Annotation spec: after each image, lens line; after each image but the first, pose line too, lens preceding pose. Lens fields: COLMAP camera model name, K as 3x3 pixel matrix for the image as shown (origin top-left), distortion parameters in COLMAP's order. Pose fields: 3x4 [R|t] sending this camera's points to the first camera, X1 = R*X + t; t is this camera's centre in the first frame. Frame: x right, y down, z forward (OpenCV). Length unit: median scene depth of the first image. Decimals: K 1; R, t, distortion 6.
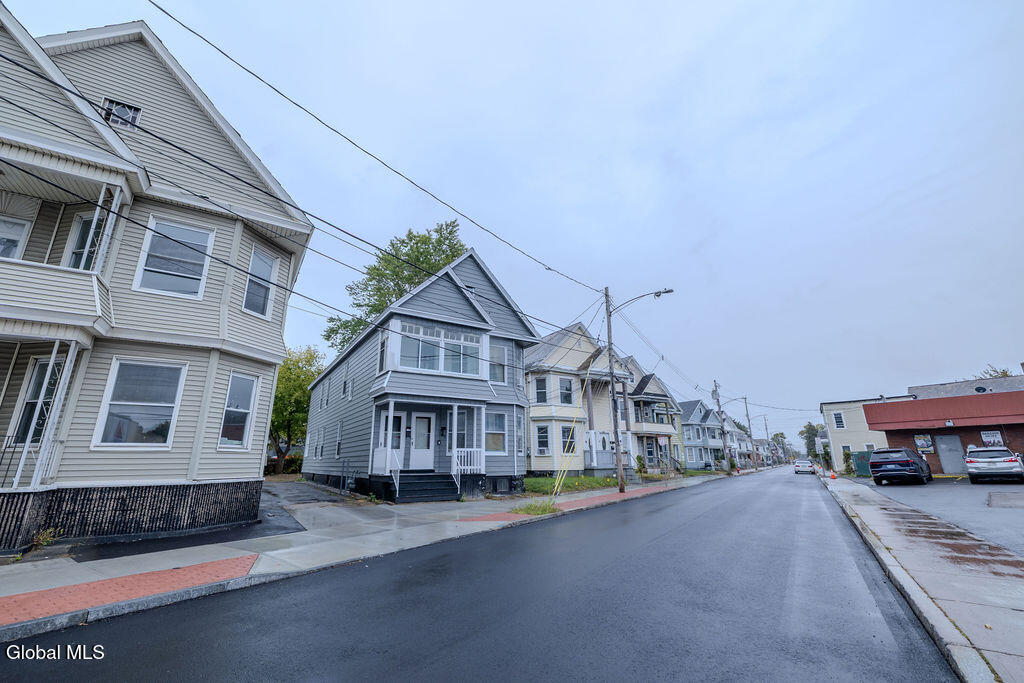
lens RADIAL K [[428.1, 0, 509.5], [0, 428.1, 338.5], [0, 0, 1]] dist [0.000359, -0.000095]
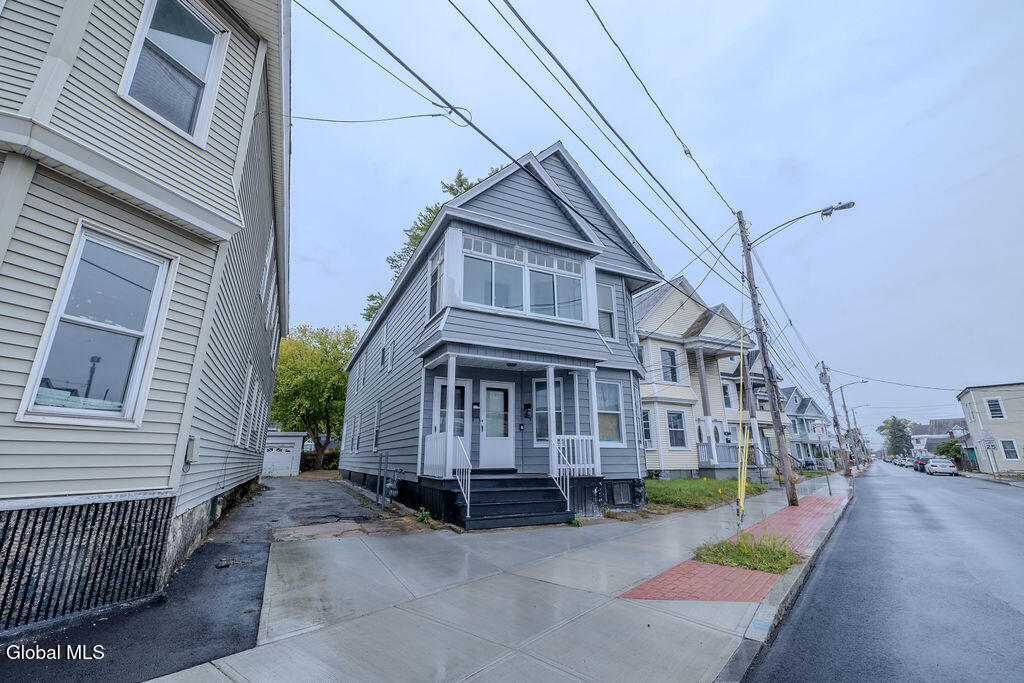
lens RADIAL K [[428.1, 0, 509.5], [0, 428.1, 338.5], [0, 0, 1]] dist [0.000359, -0.000095]
pose [[0.995111, -0.020291, -0.096656, -0.117645], [0.021068, 0.999753, 0.007029, 0.103244], [0.096489, -0.009031, 0.995293, 0.352025]]
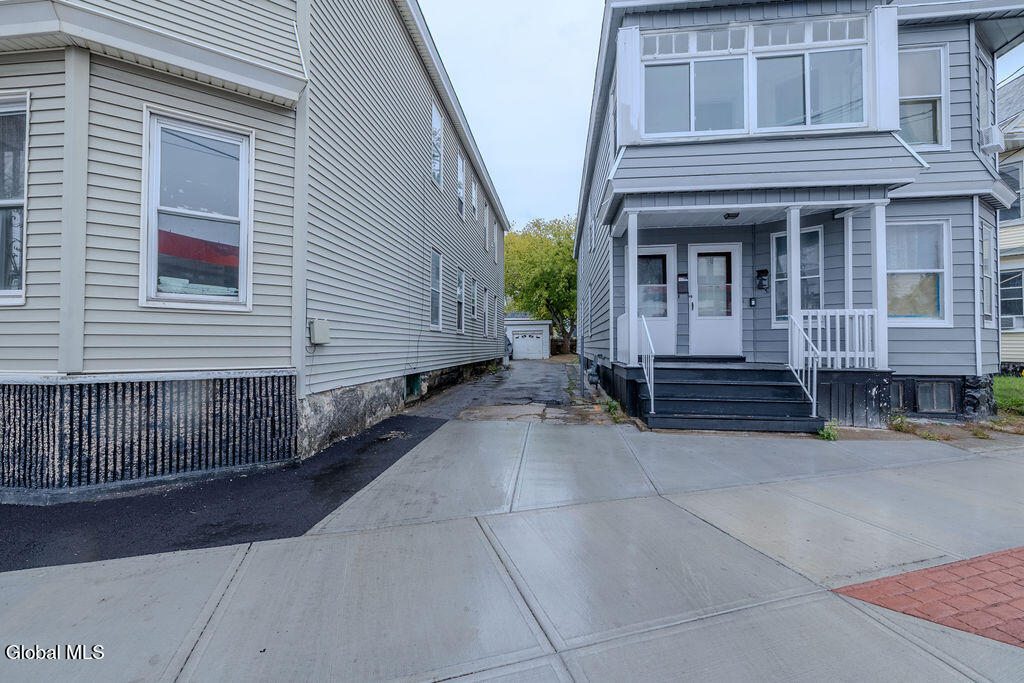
lens RADIAL K [[428.1, 0, 509.5], [0, 428.1, 338.5], [0, 0, 1]] dist [0.000359, -0.000095]
pose [[0.778684, 0.001511, -0.627414, -0.076653], [0.165037, 0.964288, 0.207150, 0.138431], [0.605321, -0.264851, 0.750626, 0.467496]]
